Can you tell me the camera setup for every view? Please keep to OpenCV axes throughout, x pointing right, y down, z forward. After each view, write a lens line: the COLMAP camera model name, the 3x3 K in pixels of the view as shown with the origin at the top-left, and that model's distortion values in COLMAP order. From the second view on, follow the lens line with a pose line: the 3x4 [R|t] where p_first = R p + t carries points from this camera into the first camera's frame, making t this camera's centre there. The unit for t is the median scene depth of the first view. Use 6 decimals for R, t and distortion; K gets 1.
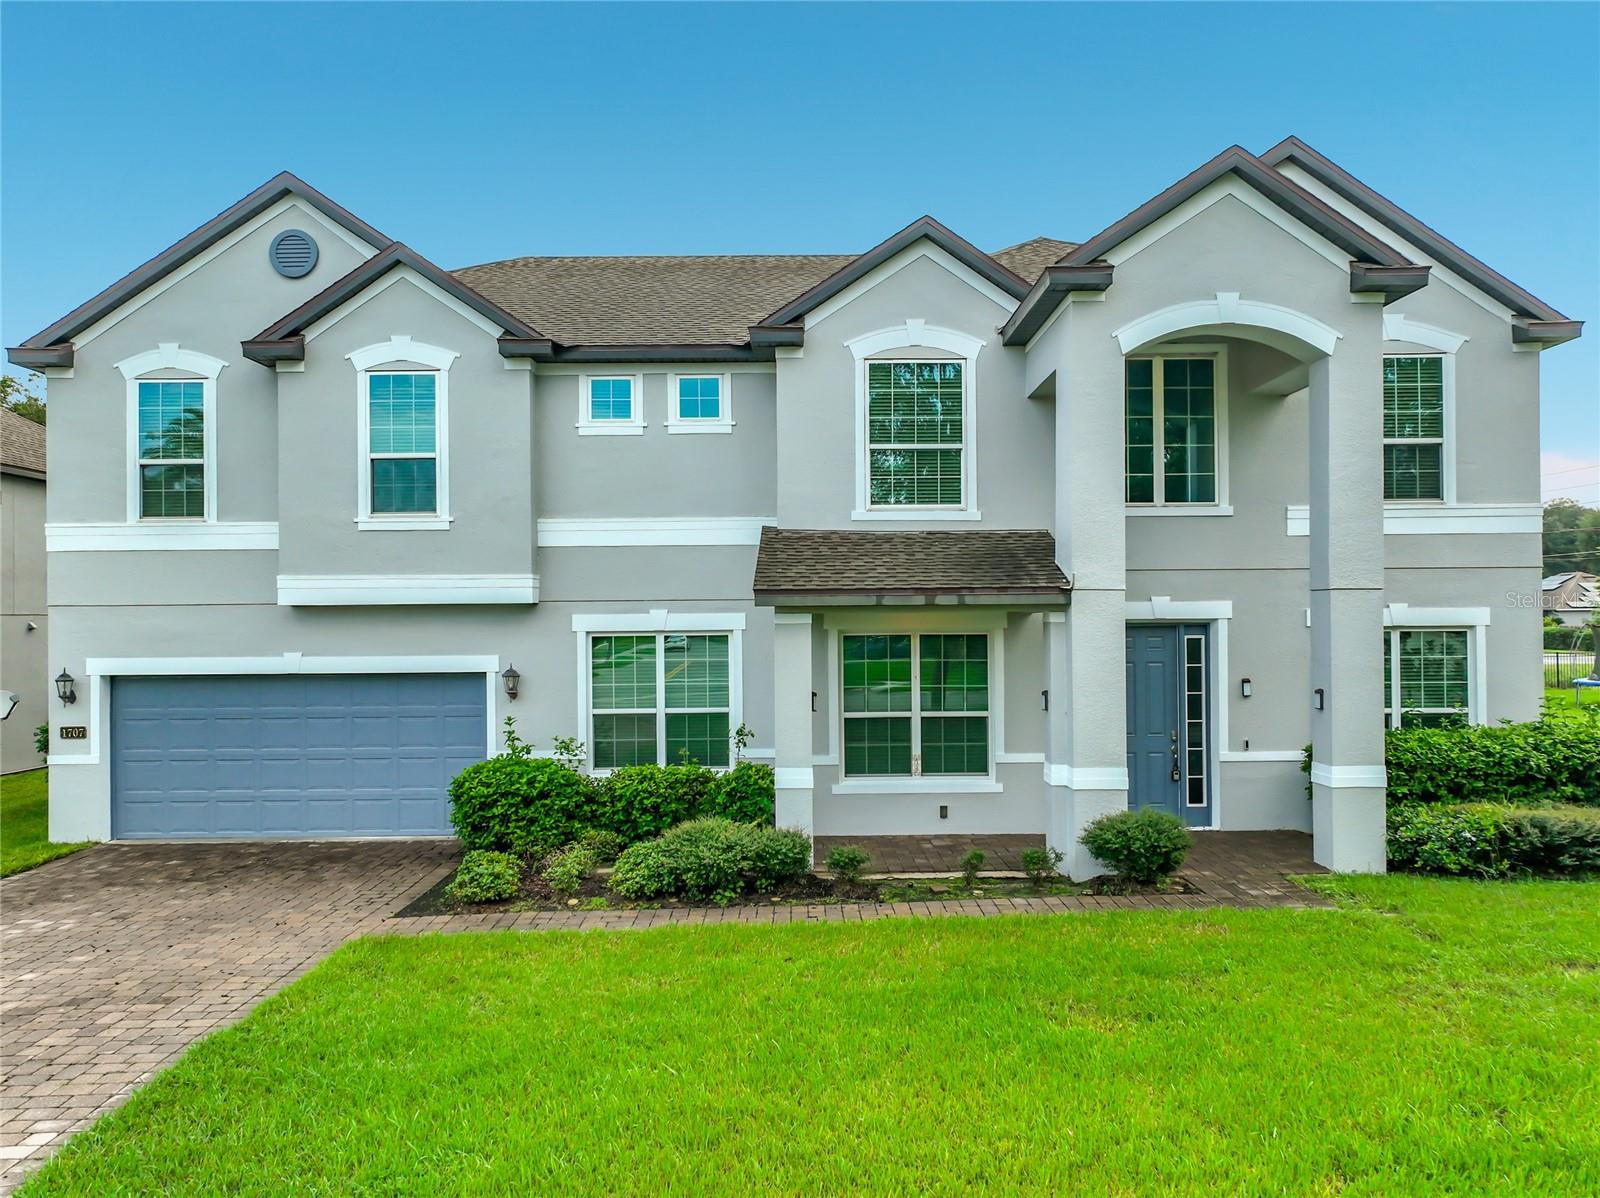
lens RADIAL K [[1123.6, 0, 804.4], [0, 1123.6, 620.4], [0, 0, 1]] dist [0.004419, 0.005551]
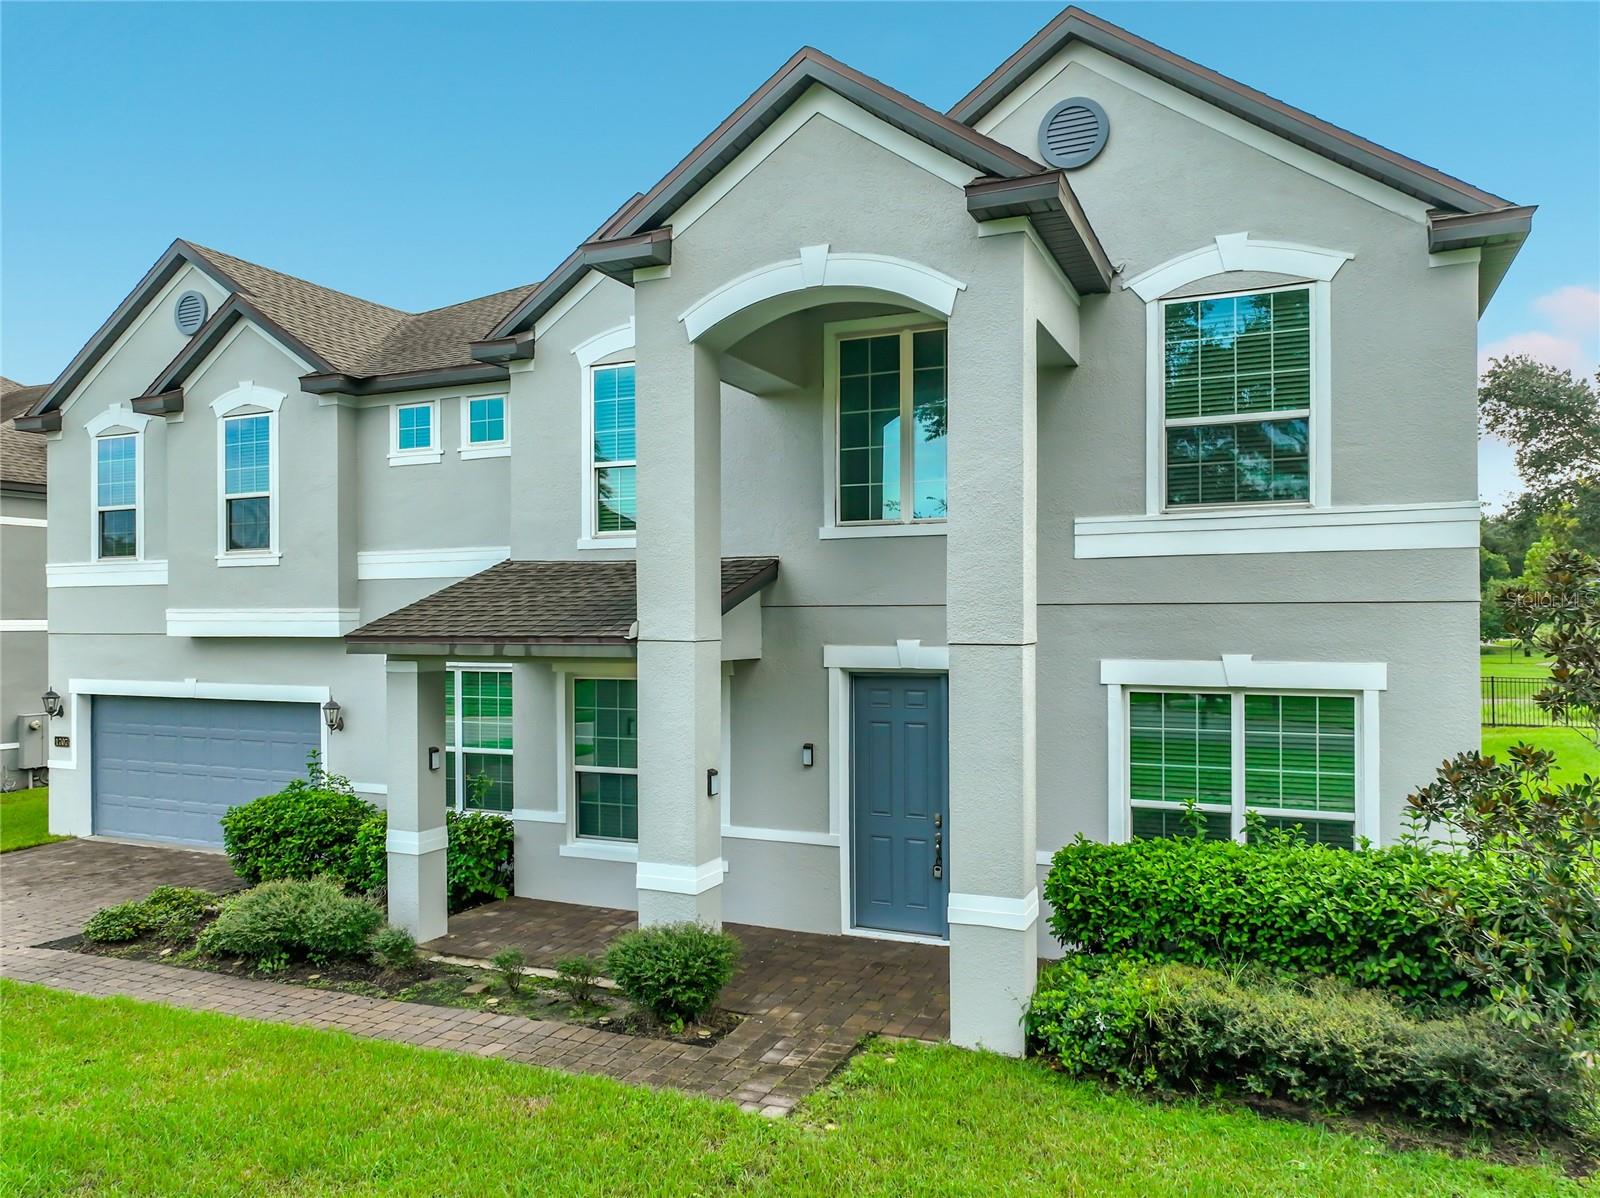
lens RADIAL K [[1123.6, 0, 804.4], [0, 1123.6, 620.4], [0, 0, 1]] dist [0.004419, 0.005551]
pose [[0.911576, 0.005770, -0.411092, 0.561589], [-0.003191, 0.999971, 0.006961, -0.039295], [0.411120, -0.005034, 0.911567, 0.260258]]
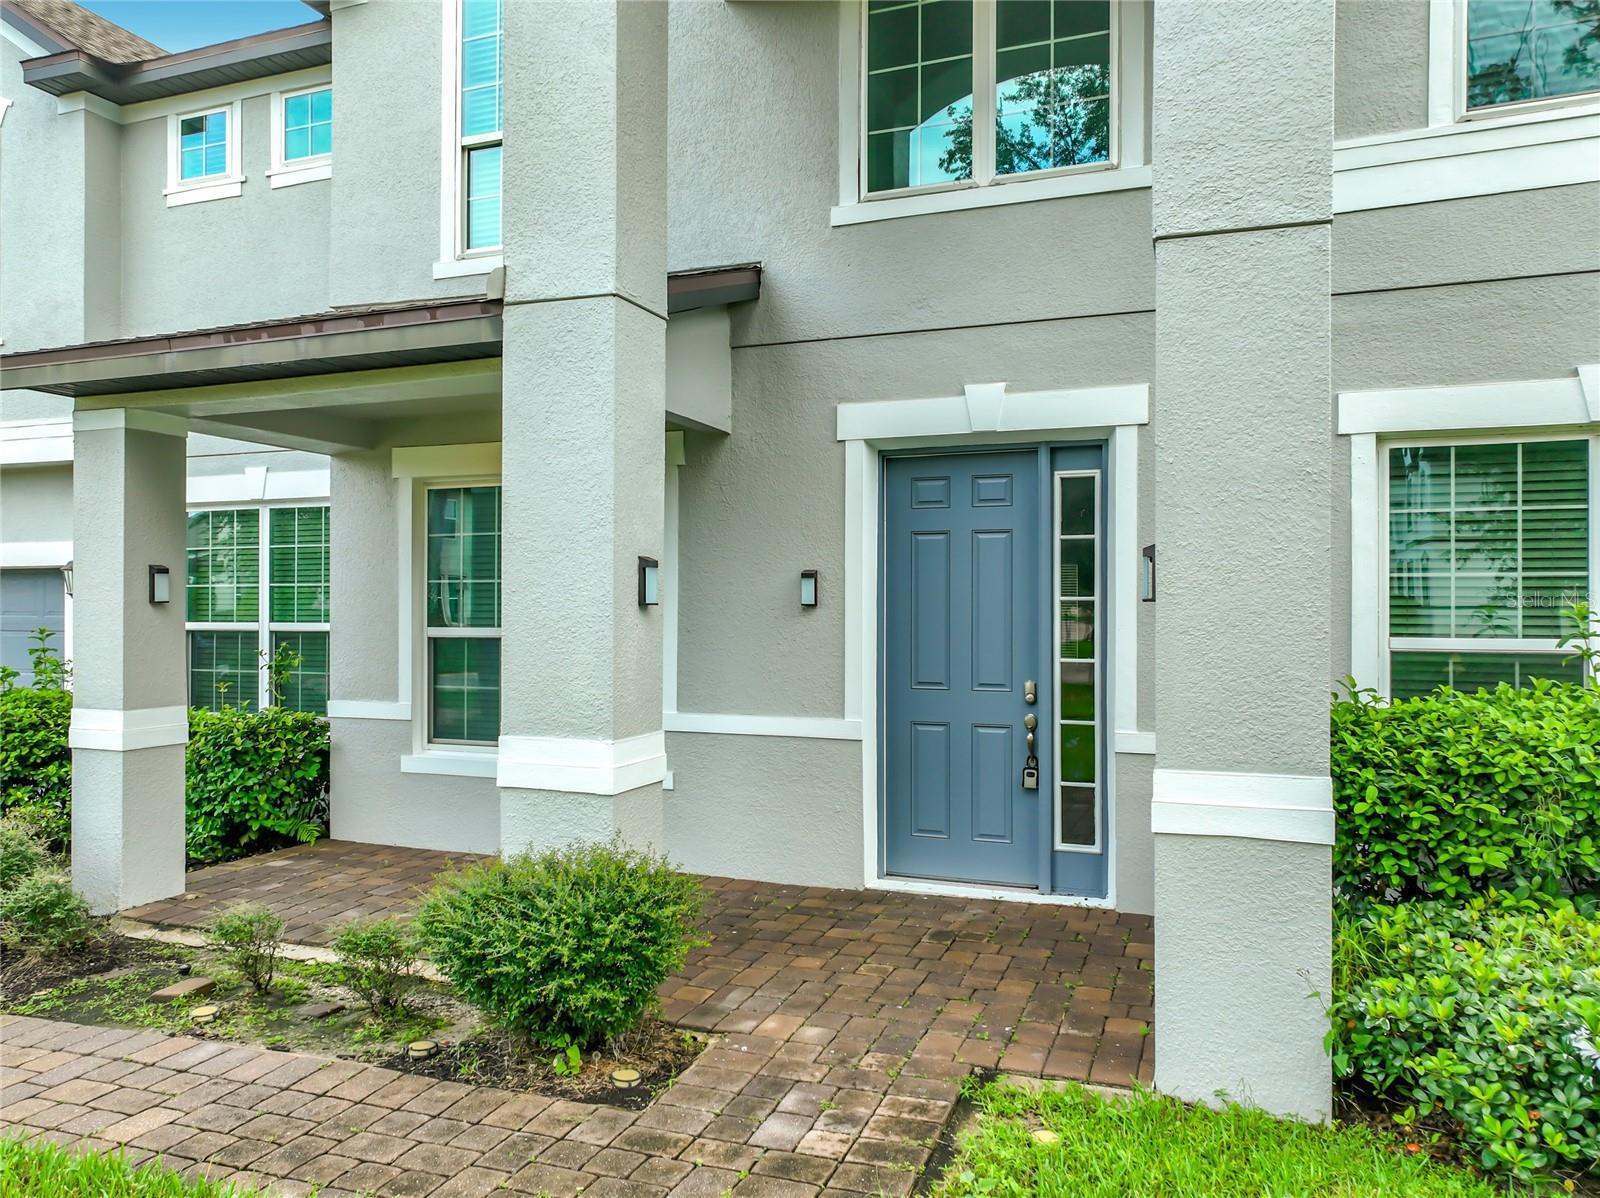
lens RADIAL K [[1127.3, 0, 806.5], [0, 1127.3, 601.0], [0, 0, 1]] dist [-0.000085, 0.015960]
pose [[0.933400, 0.008474, -0.358736, 0.408055], [-0.010470, 0.999939, -0.003621, 0.068417], [0.358684, 0.007136, 0.933432, 0.539494]]
